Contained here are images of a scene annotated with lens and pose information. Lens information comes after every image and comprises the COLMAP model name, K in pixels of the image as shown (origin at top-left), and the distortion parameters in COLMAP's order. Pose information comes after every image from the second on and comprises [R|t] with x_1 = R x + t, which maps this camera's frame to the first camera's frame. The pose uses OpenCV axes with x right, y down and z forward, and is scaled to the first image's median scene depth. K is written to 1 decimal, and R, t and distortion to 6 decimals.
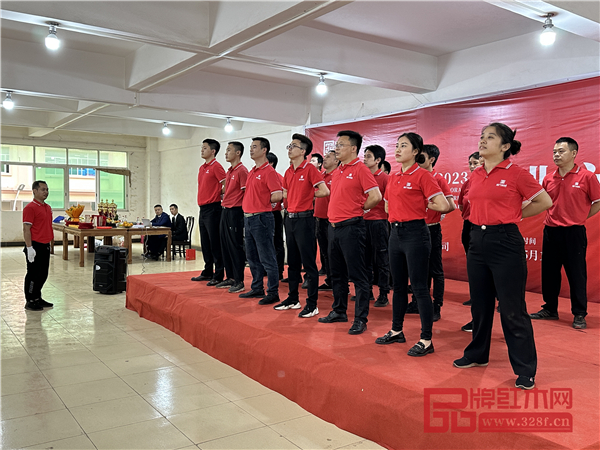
lens RADIAL K [[555.2, 0, 298.7], [0, 555.2, 230.8], [0, 0, 1]] dist [0.007301, 0.000000]
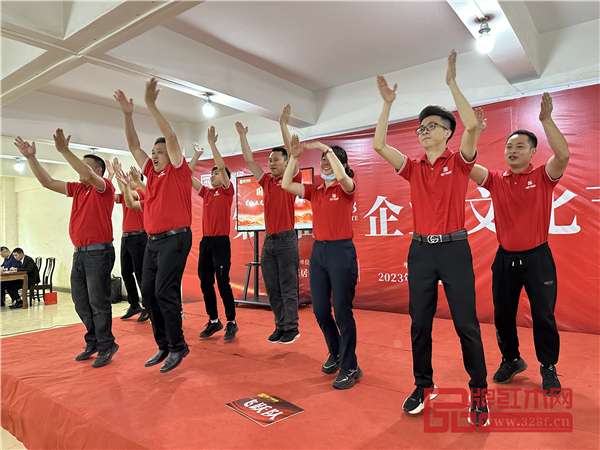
lens RADIAL K [[425.6, 0, 302.9], [0, 425.6, 222.6], [0, 0, 1]] dist [0.051331, -0.063298]
pose [[0.946083, -0.033332, 0.322204, -0.042928], [0.058359, 0.995954, -0.068329, -0.019695], [-0.318623, 0.083449, 0.944201, 0.314000]]
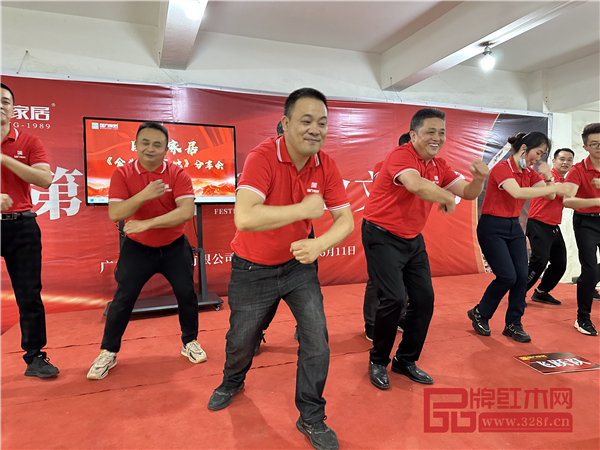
lens RADIAL K [[425.6, 0, 308.5], [0, 425.6, 227.7], [0, 0, 1]] dist [0.051331, -0.063298]
pose [[0.224373, -0.067902, 0.972135, -0.384714], [0.072770, 0.995952, 0.052770, -0.049890], [-0.971783, 0.058902, 0.228406, 0.802903]]
